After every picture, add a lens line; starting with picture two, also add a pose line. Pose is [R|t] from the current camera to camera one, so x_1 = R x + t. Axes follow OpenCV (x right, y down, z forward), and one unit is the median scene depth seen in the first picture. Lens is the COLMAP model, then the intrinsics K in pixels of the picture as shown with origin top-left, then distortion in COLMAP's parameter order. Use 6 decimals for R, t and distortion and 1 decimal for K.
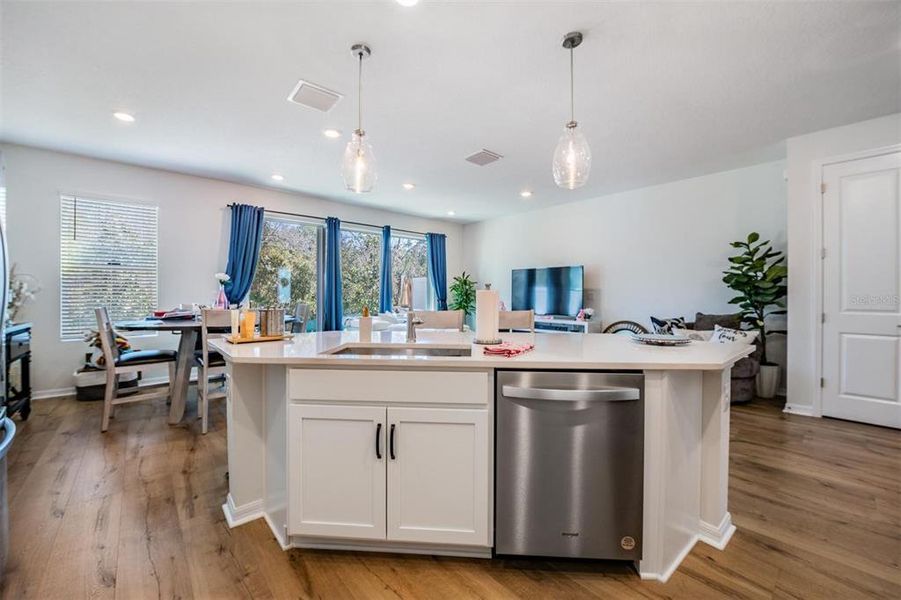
lens RADIAL K [[358.0, 0, 448.3], [0, 358.0, 294.7], [0, 0, 1]] dist [-0.012332, -0.001006]
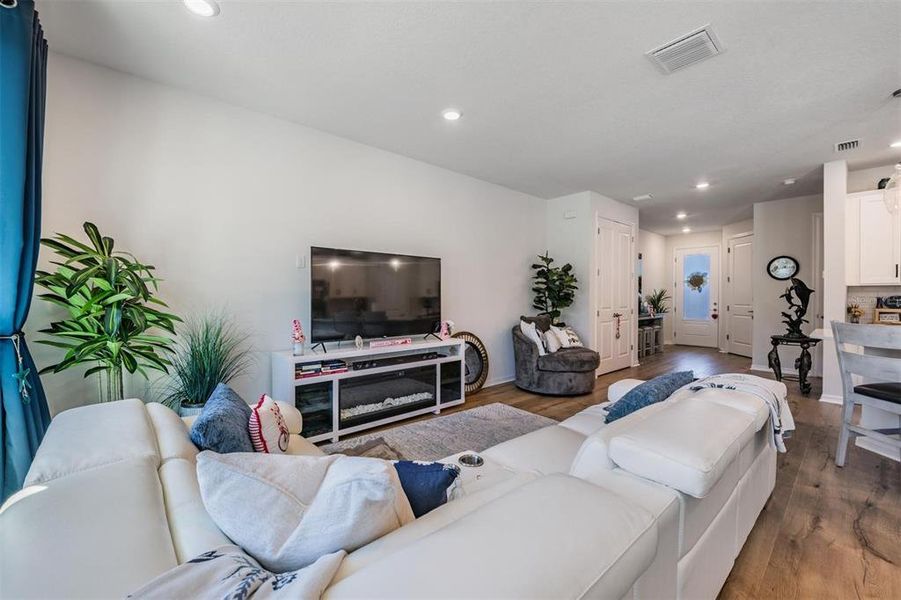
lens RADIAL K [[358.0, 0, 454.6], [0, 358.0, 300.1], [0, 0, 1]] dist [-0.012332, -0.001006]
pose [[-0.000229, -0.013264, 0.999912, -0.448635], [0.002880, 0.999908, 0.013264, -0.015028], [-0.999996, 0.002883, -0.000190, 1.380496]]
